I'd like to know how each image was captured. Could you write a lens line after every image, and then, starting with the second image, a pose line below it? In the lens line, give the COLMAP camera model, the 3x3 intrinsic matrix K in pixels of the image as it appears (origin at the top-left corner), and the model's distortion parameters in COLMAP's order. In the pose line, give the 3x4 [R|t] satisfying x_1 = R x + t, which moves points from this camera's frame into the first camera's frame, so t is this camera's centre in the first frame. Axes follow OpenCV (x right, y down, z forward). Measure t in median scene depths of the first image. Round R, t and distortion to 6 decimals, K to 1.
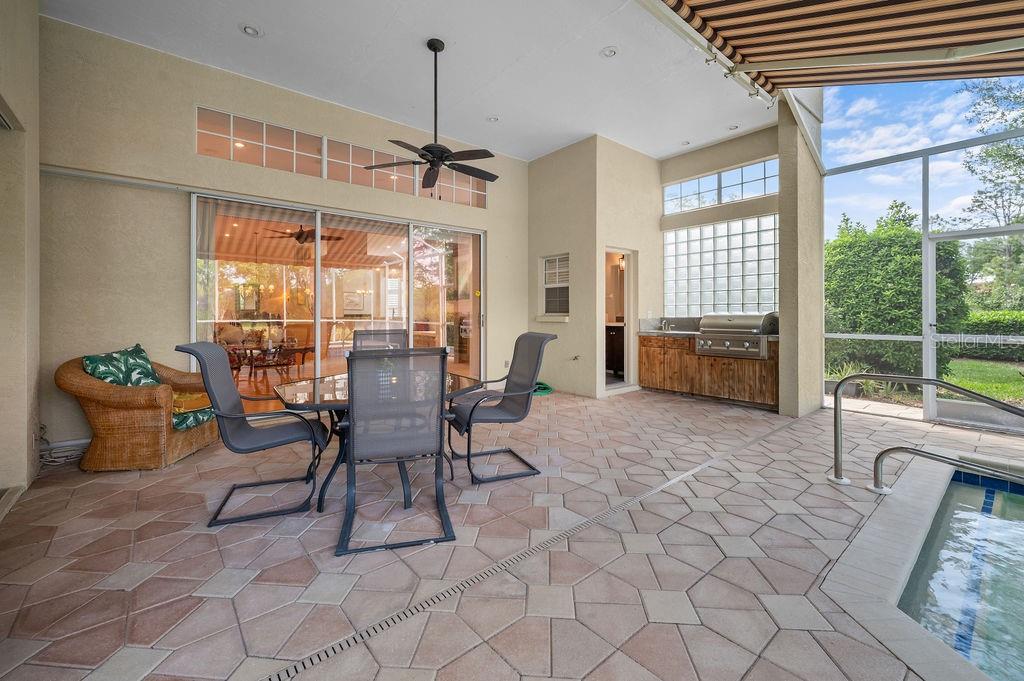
lens RADIAL K [[422.7, 0, 501.4], [0, 422.7, 313.8], [0, 0, 1]] dist [0.002297, 0.000054]
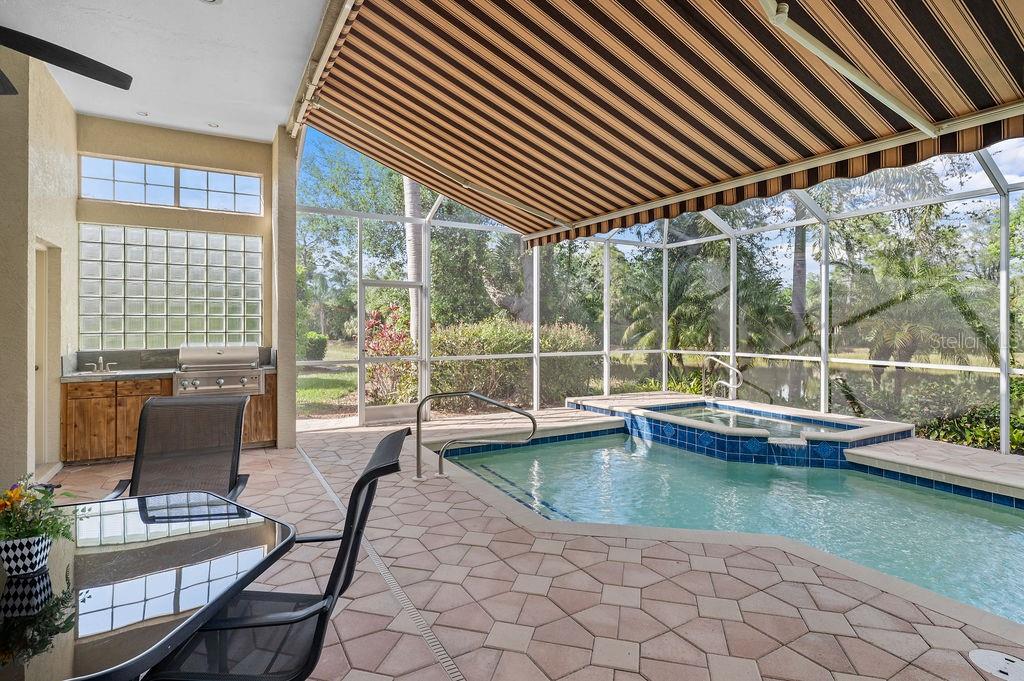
lens RADIAL K [[519.0, 0, 512.0], [0, 519.0, 335.9], [0, 0, 1]] dist [-0.003113, -0.000737]
pose [[0.169905, -0.020872, 0.985239, -0.373758], [0.000679, 0.999778, 0.021063, -0.040705], [-0.985460, -0.002910, 0.169882, 0.239635]]
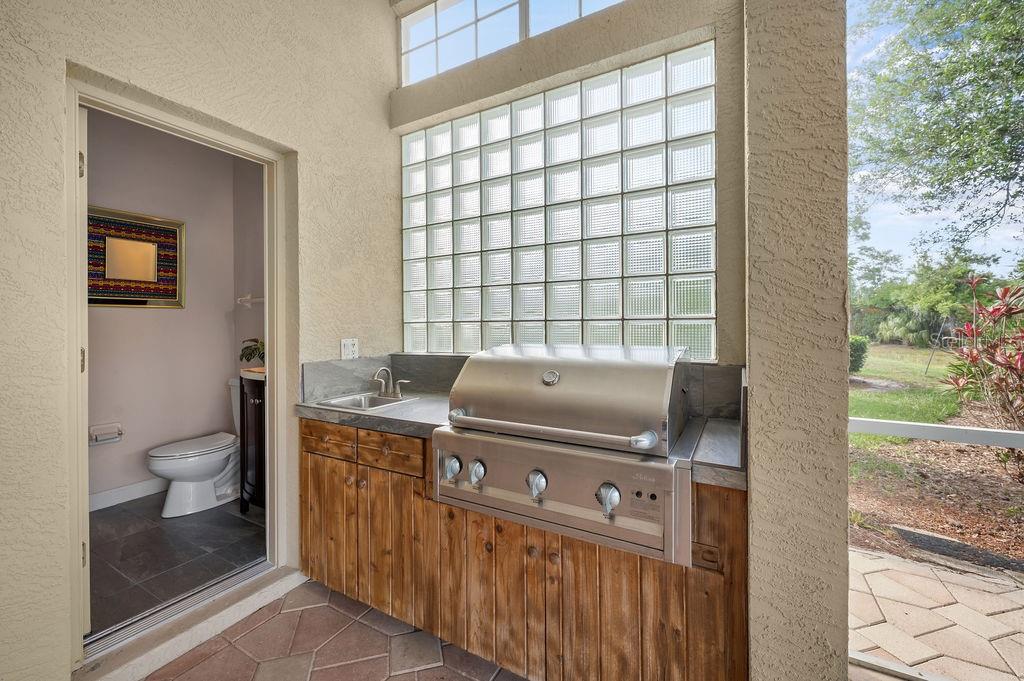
lens RADIAL K [[422.7, 0, 504.3], [0, 422.7, 324.2], [0, 0, 1]] dist [0.002297, 0.000054]
pose [[0.931873, 0.000891, 0.362785, 0.411834], [0.003151, 0.999939, -0.010548, -0.017350], [-0.362772, 0.010973, 0.931813, 0.750665]]
